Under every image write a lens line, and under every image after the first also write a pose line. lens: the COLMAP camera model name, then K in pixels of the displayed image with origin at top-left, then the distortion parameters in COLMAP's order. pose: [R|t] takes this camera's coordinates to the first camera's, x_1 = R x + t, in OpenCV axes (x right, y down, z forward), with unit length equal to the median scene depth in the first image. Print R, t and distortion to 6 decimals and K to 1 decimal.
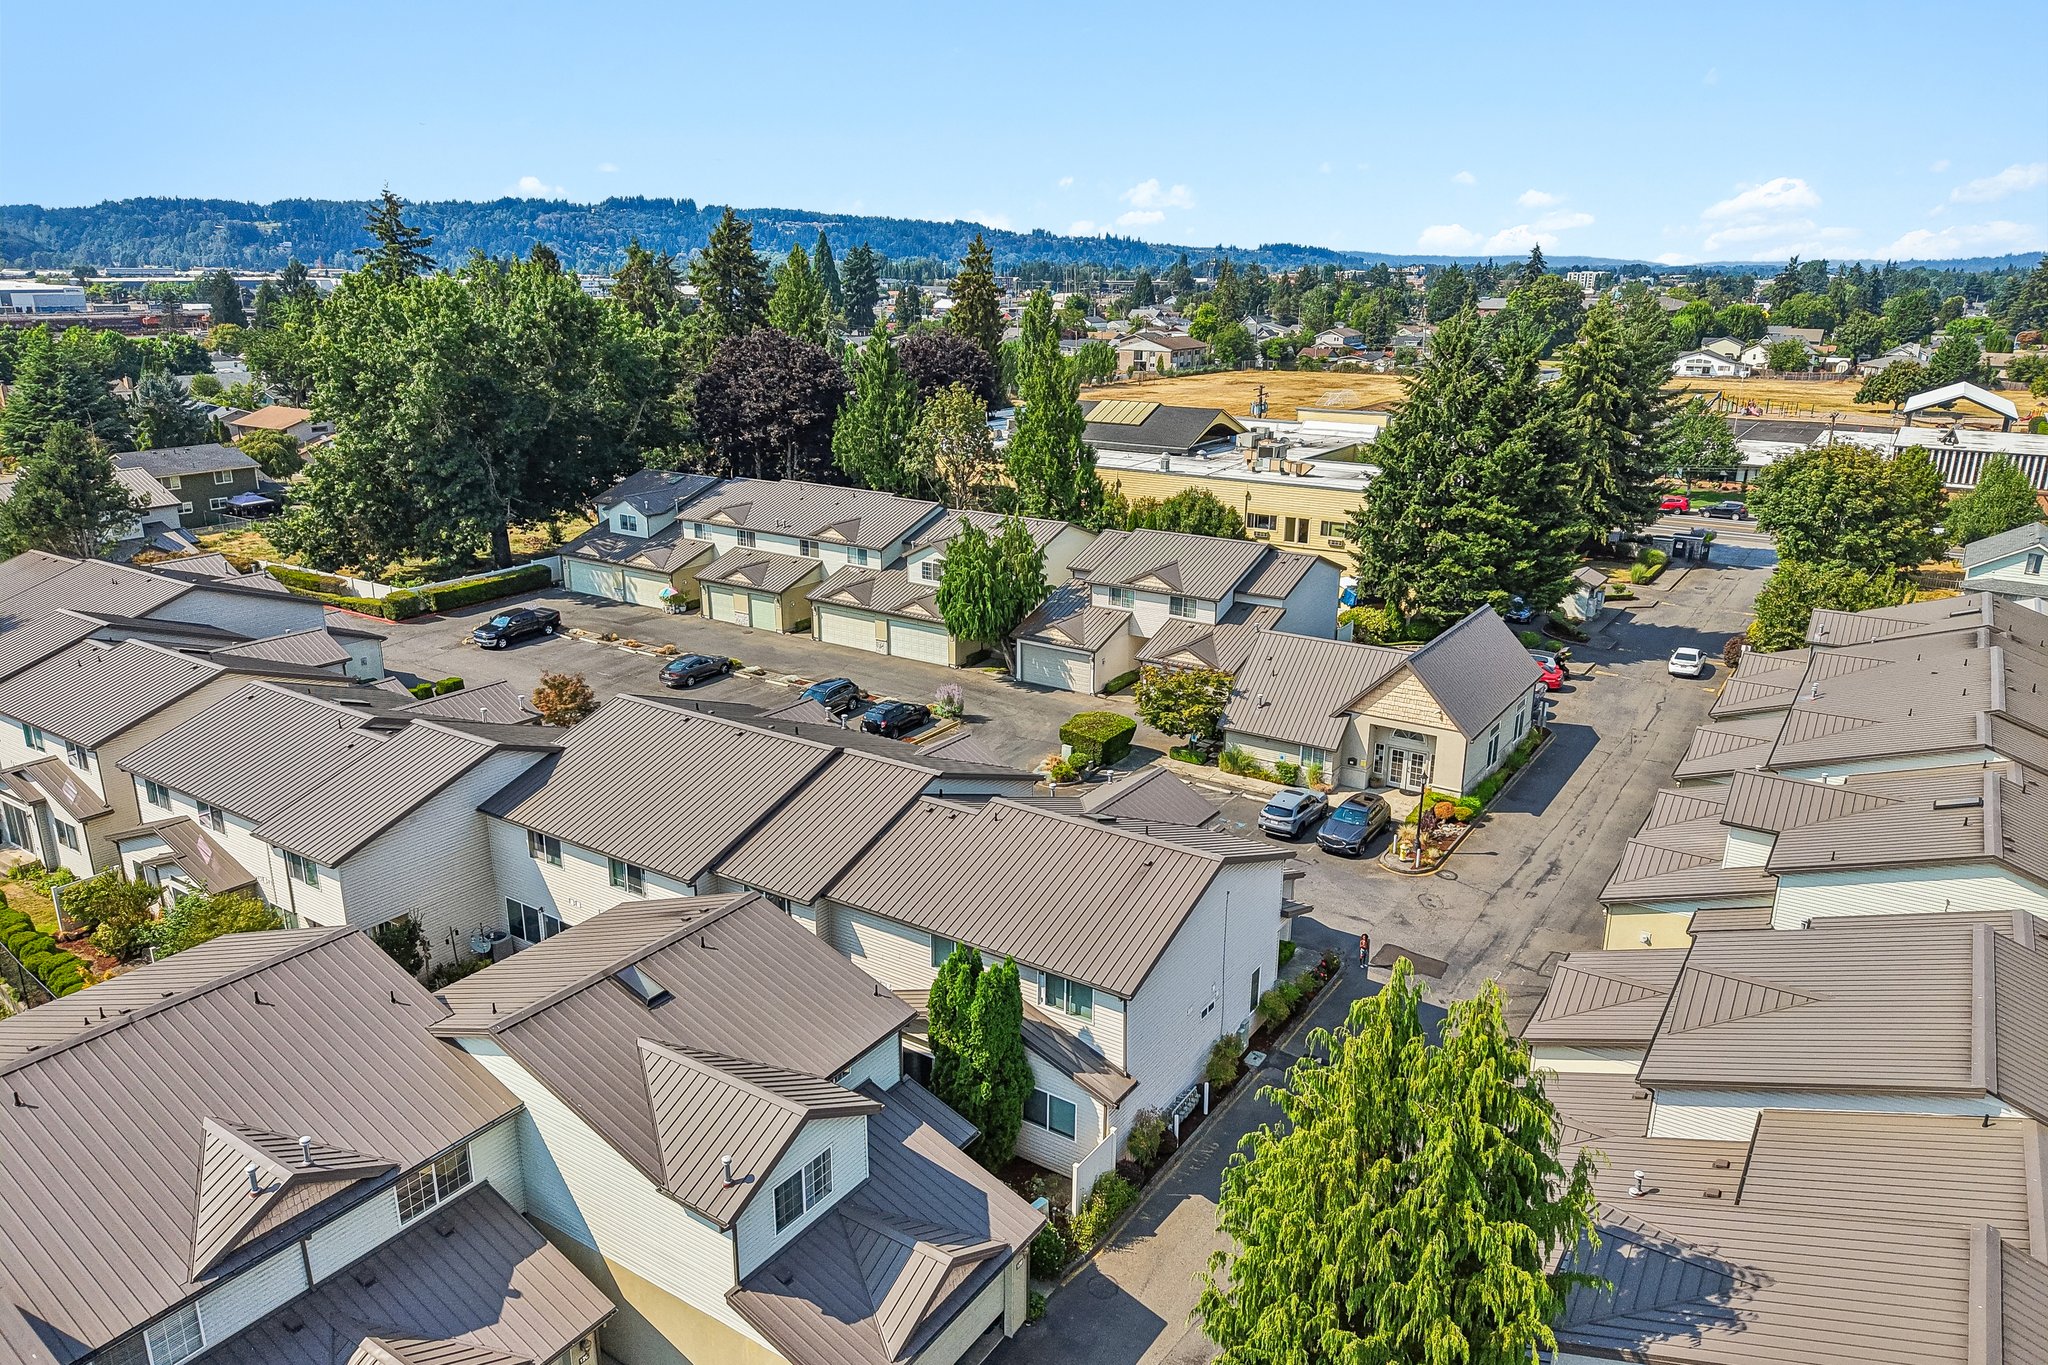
lens RADIAL K [[1372.3, 0, 1024.0], [0, 1372.3, 682.5], [0, 0, 1]] dist [0.038723, -0.042525]
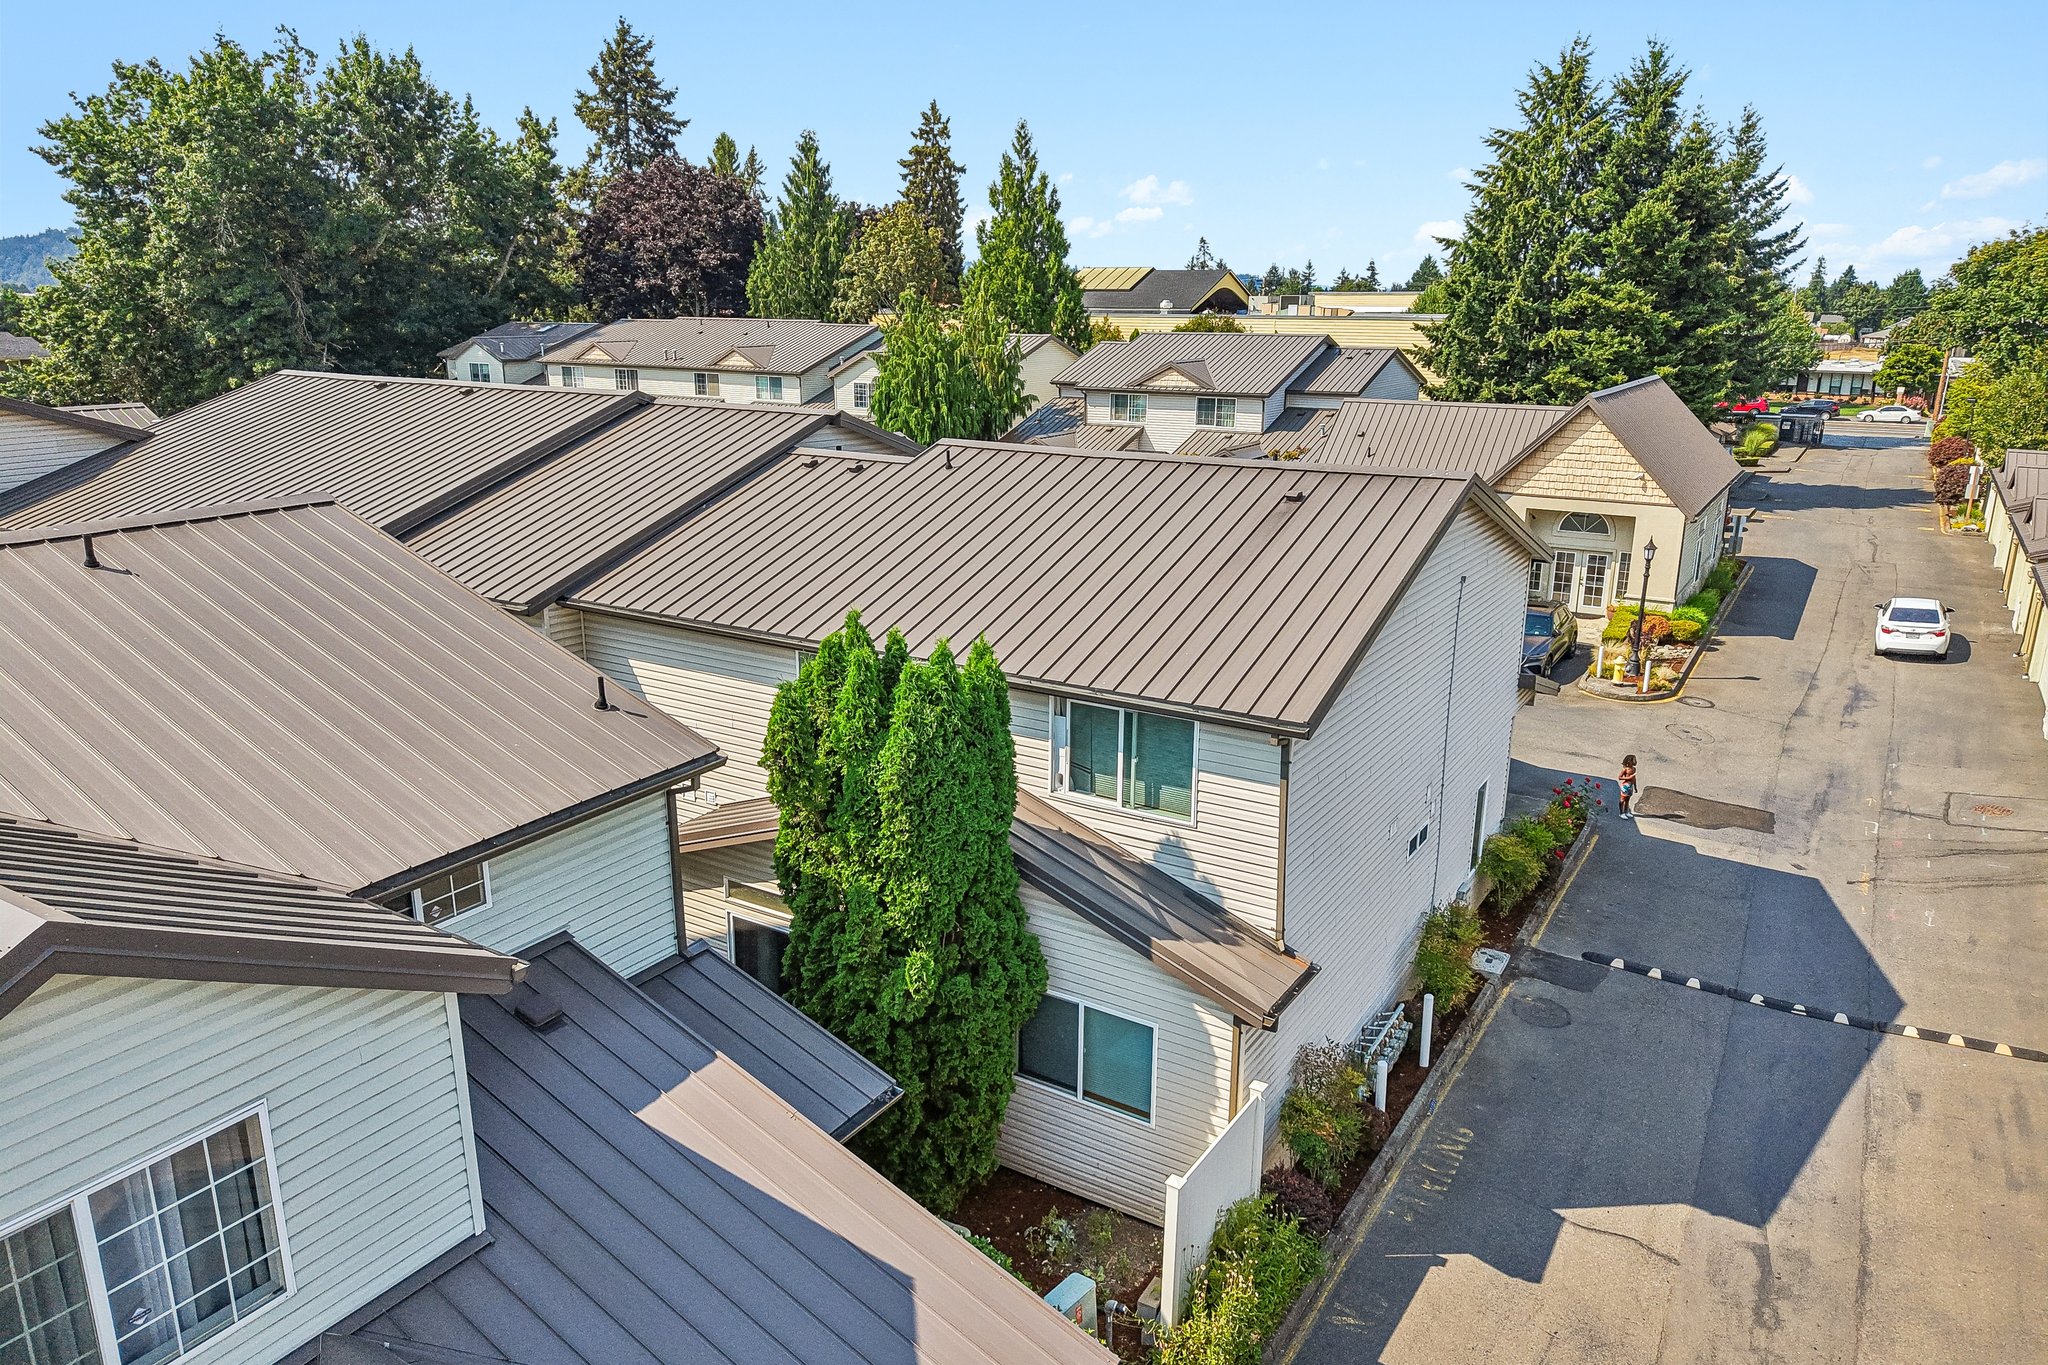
lens RADIAL K [[1372.3, 0, 1024.0], [0, 1372.3, 682.5], [0, 0, 1]] dist [0.038723, -0.042525]
pose [[0.999611, -0.008078, 0.026709, -0.004275], [0.008677, 0.999712, -0.022371, 0.105129], [-0.026521, 0.022594, 0.999393, 0.294897]]
